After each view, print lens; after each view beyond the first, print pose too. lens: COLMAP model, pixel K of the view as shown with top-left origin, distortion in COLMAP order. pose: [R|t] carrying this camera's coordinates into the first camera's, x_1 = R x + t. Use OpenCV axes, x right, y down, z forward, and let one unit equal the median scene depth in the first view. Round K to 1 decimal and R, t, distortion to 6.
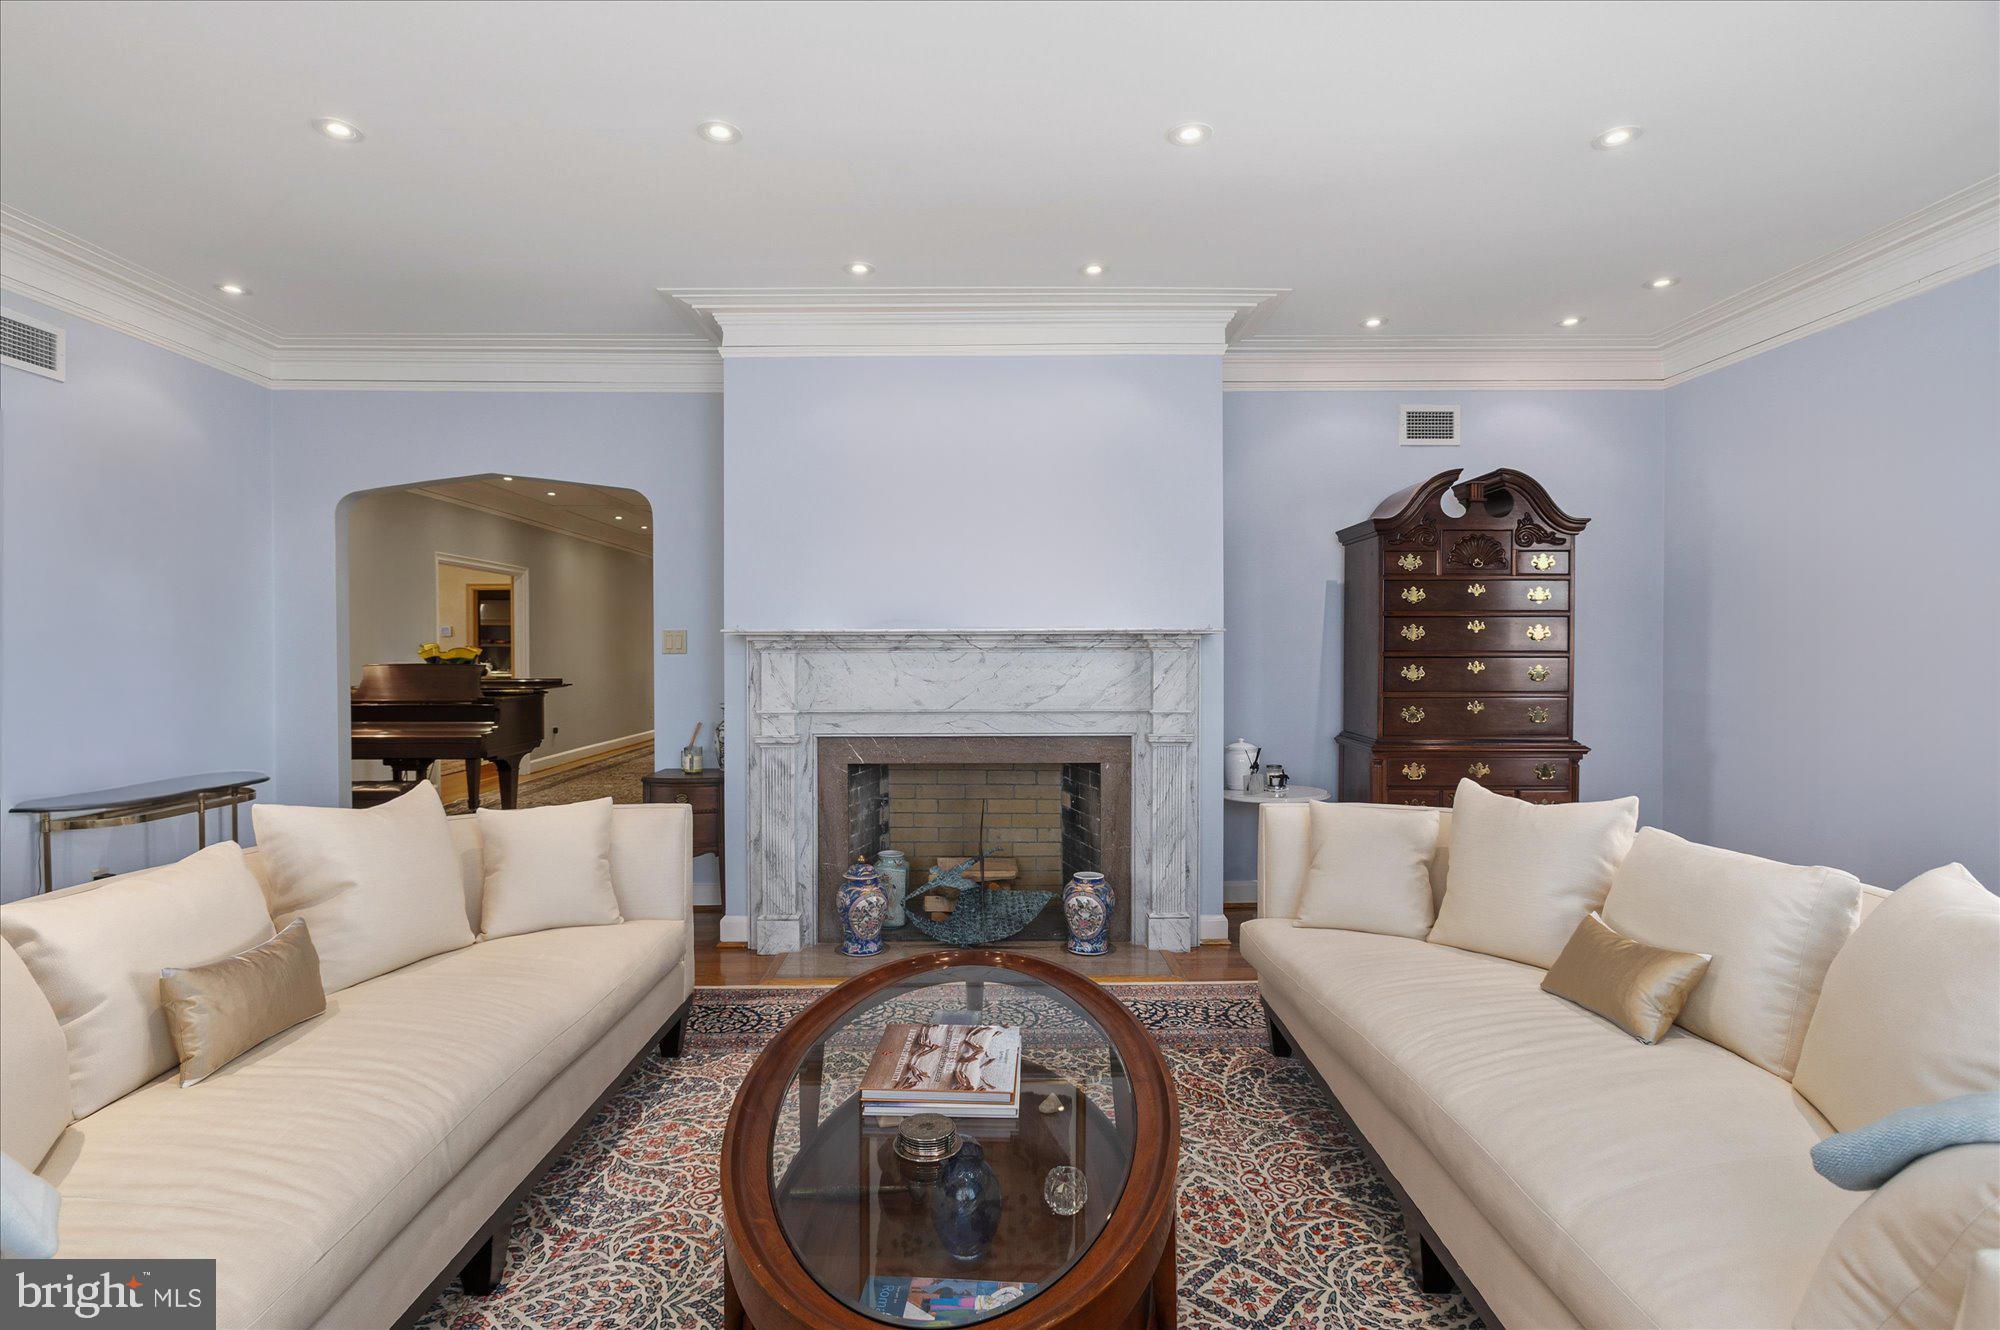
lens RADIAL K [[966.2, 0, 996.5], [0, 966.2, 665.1], [0, 0, 1]] dist [-0.015617, -0.001584]
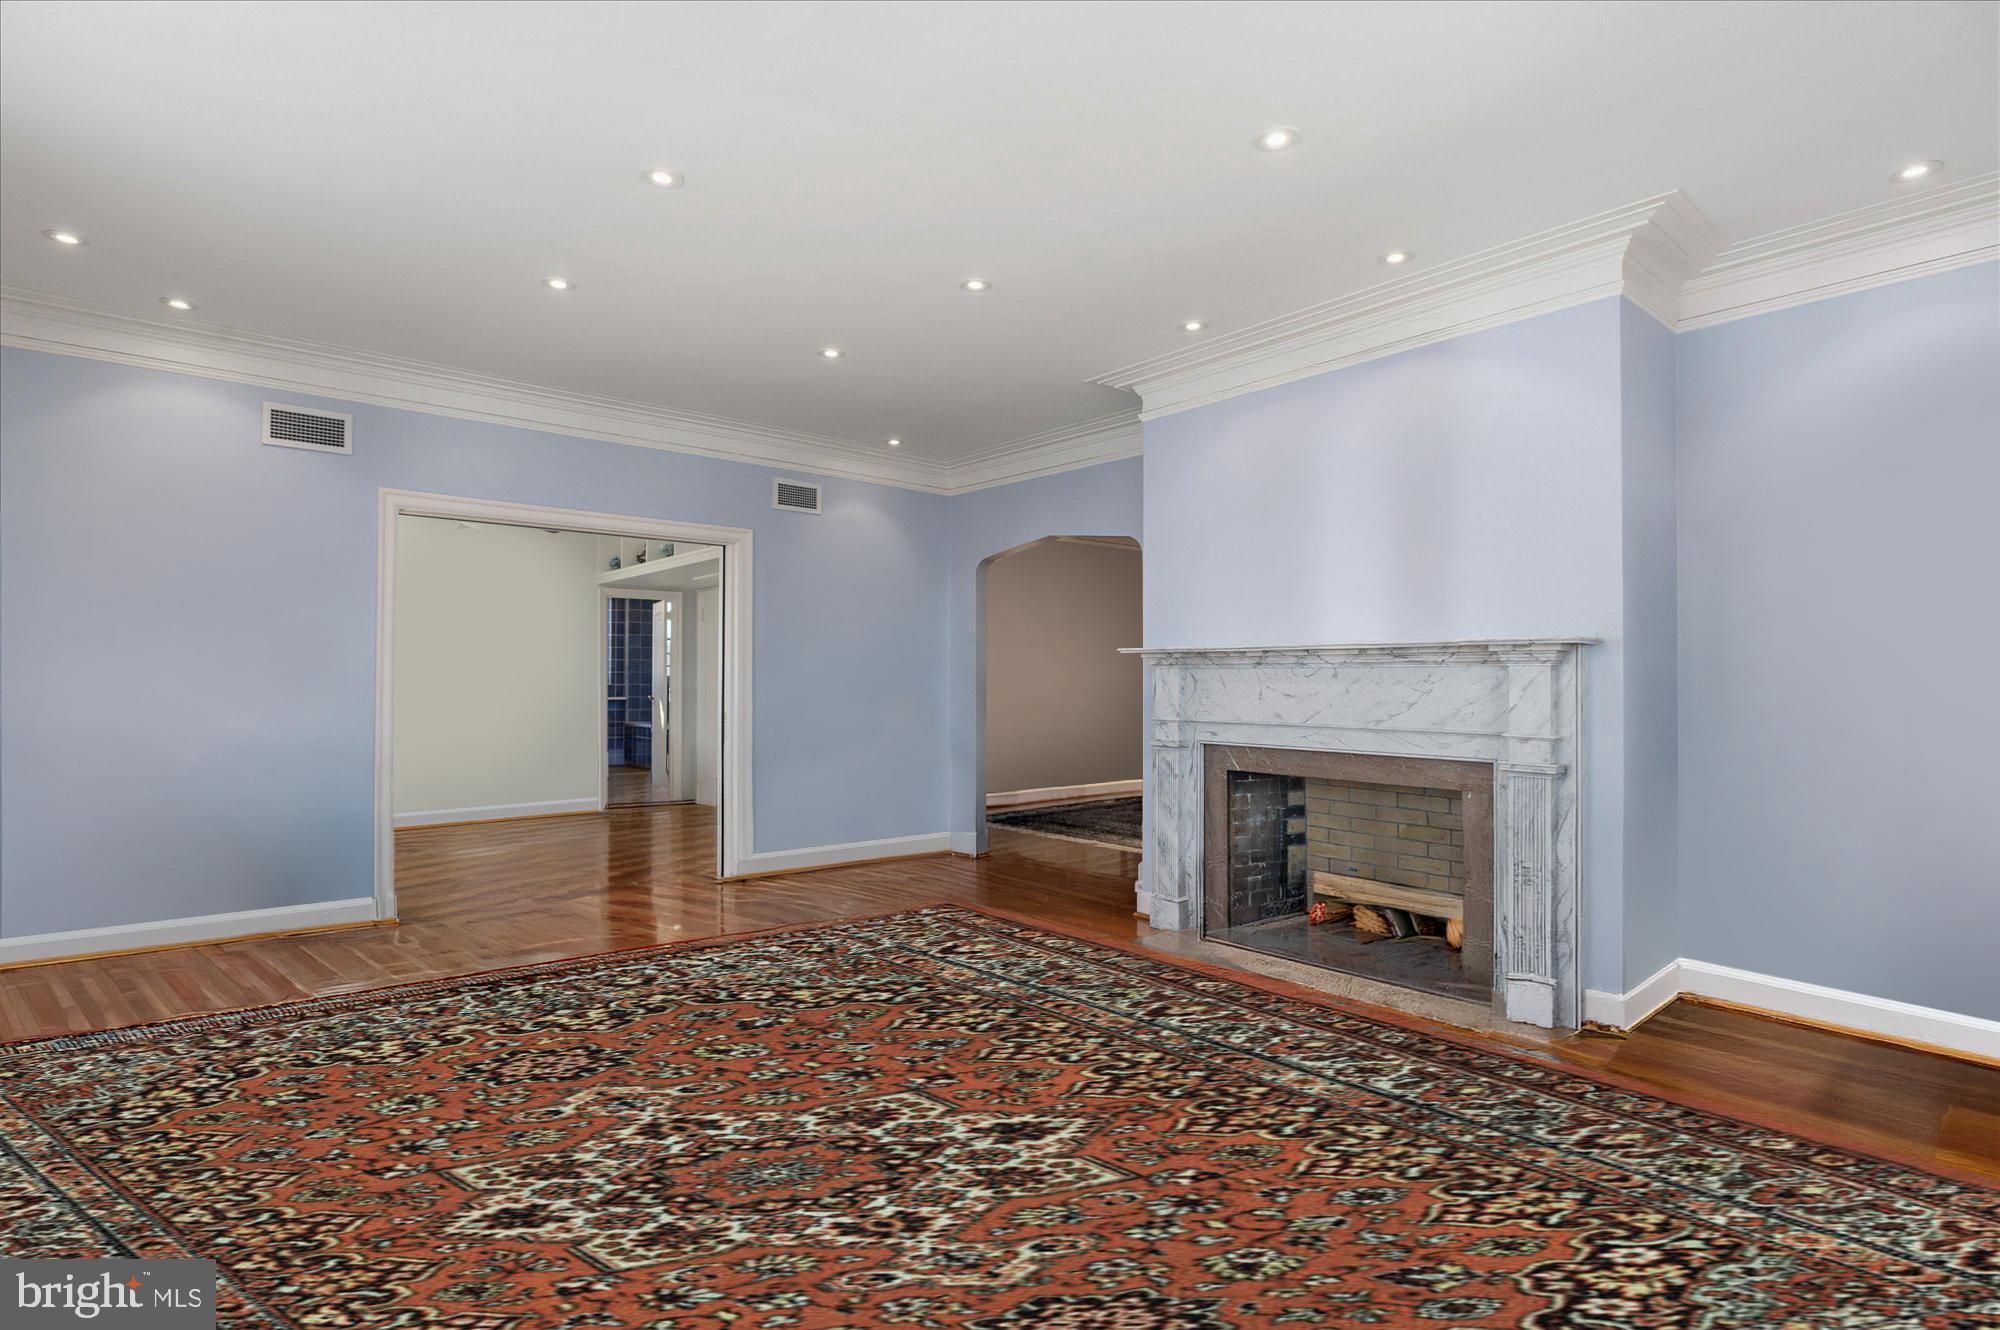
lens RADIAL K [[966.2, 0, 989.1], [0, 966.2, 669.6], [0, 0, 1]] dist [-0.015617, -0.001584]
pose [[0.633856, -0.003066, -0.773445, 0.524988], [-0.011741, 0.999839, -0.013585, 0.006781], [0.773362, 0.017692, 0.633718, 0.100088]]
